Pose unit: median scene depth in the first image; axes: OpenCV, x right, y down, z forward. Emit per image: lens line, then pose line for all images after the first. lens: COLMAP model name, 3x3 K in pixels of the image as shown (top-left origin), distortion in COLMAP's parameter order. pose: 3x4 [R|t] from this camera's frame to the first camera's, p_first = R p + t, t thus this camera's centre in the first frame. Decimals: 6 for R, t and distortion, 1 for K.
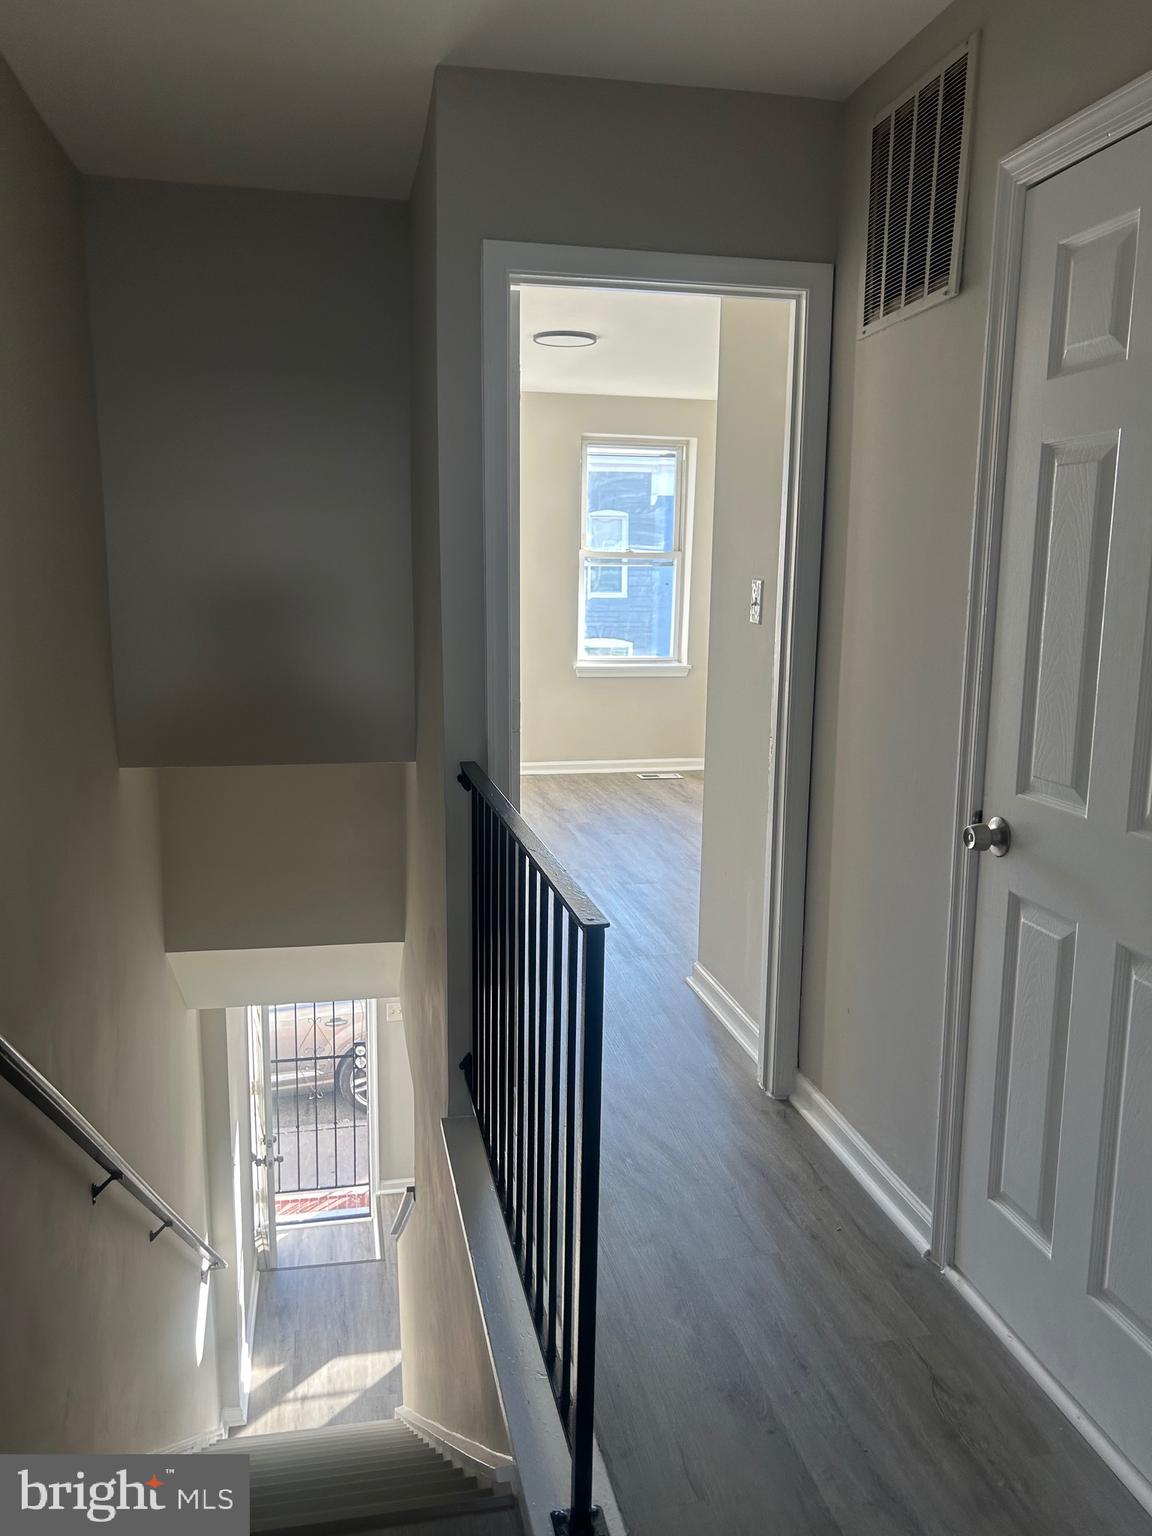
lens RADIAL K [[1147.4, 0, 580.3], [0, 1147.4, 775.0], [0, 0, 1]] dist [0.059676, -0.061318]
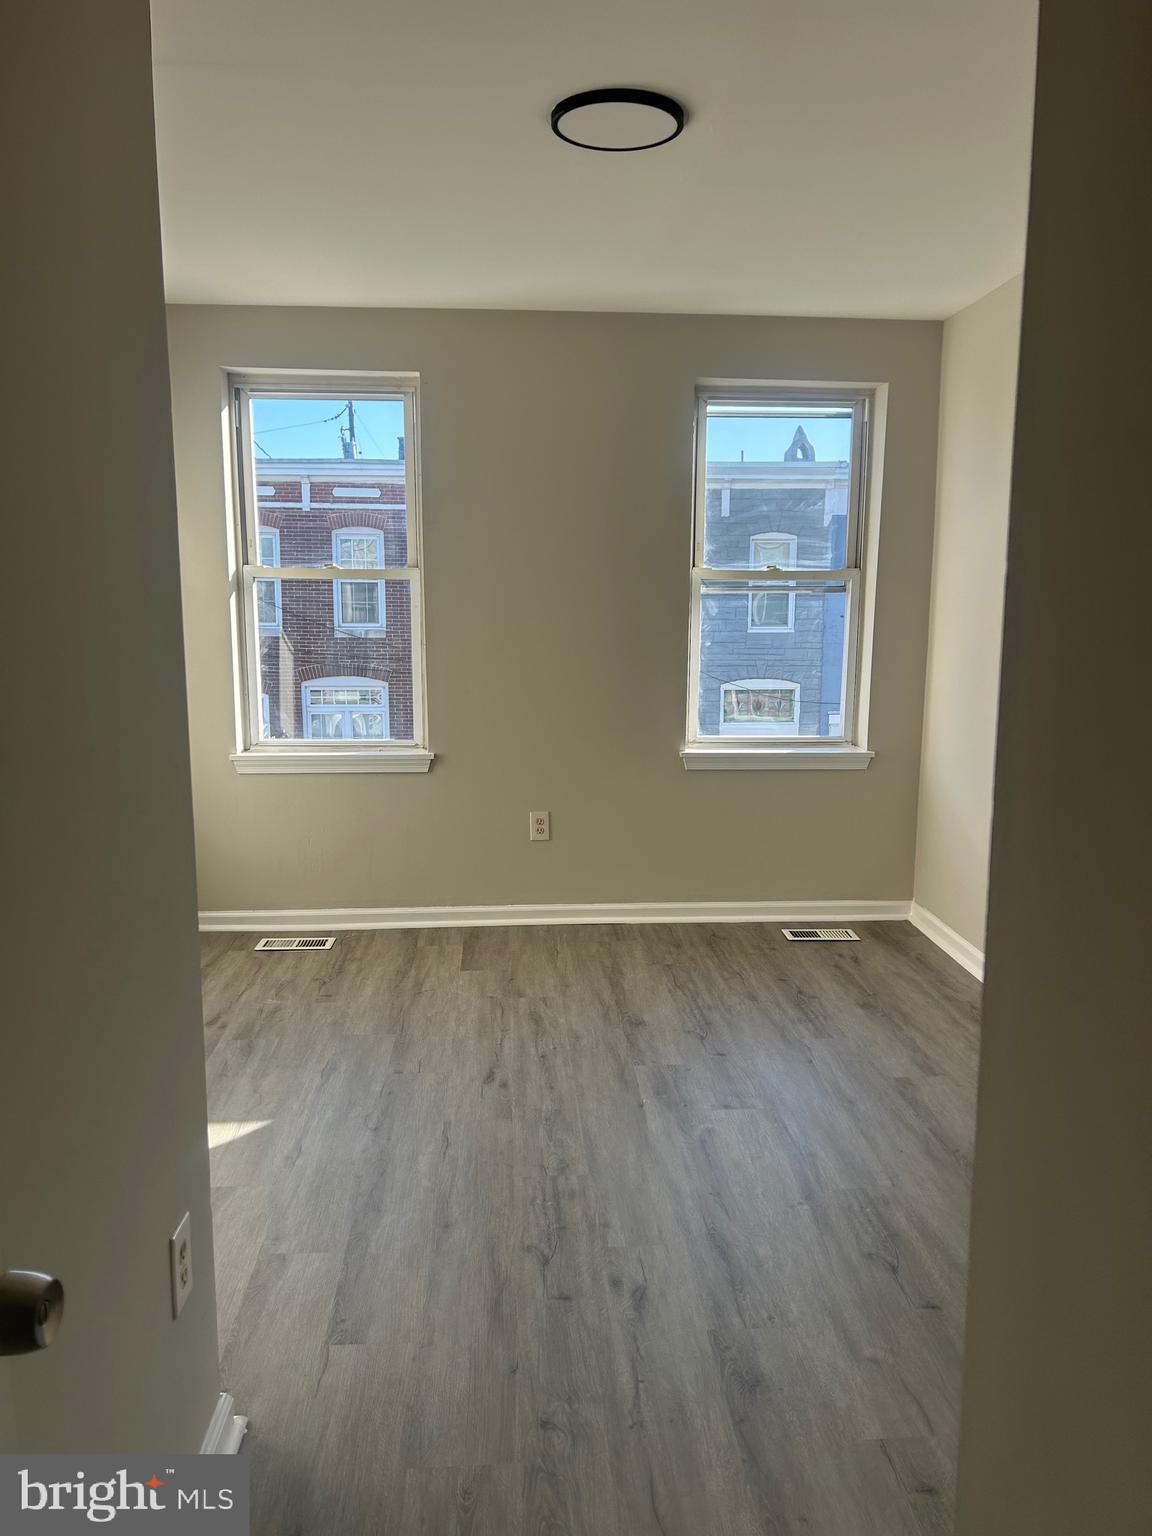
lens RADIAL K [[1147.4, 0, 572.0], [0, 1147.4, 767.0], [0, 0, 1]] dist [0.059676, -0.061318]
pose [[0.987758, 0.011482, -0.155572, 0.033107], [-0.016740, 0.999331, -0.032530, -0.065029], [0.155094, 0.034736, 0.987289, 0.370816]]
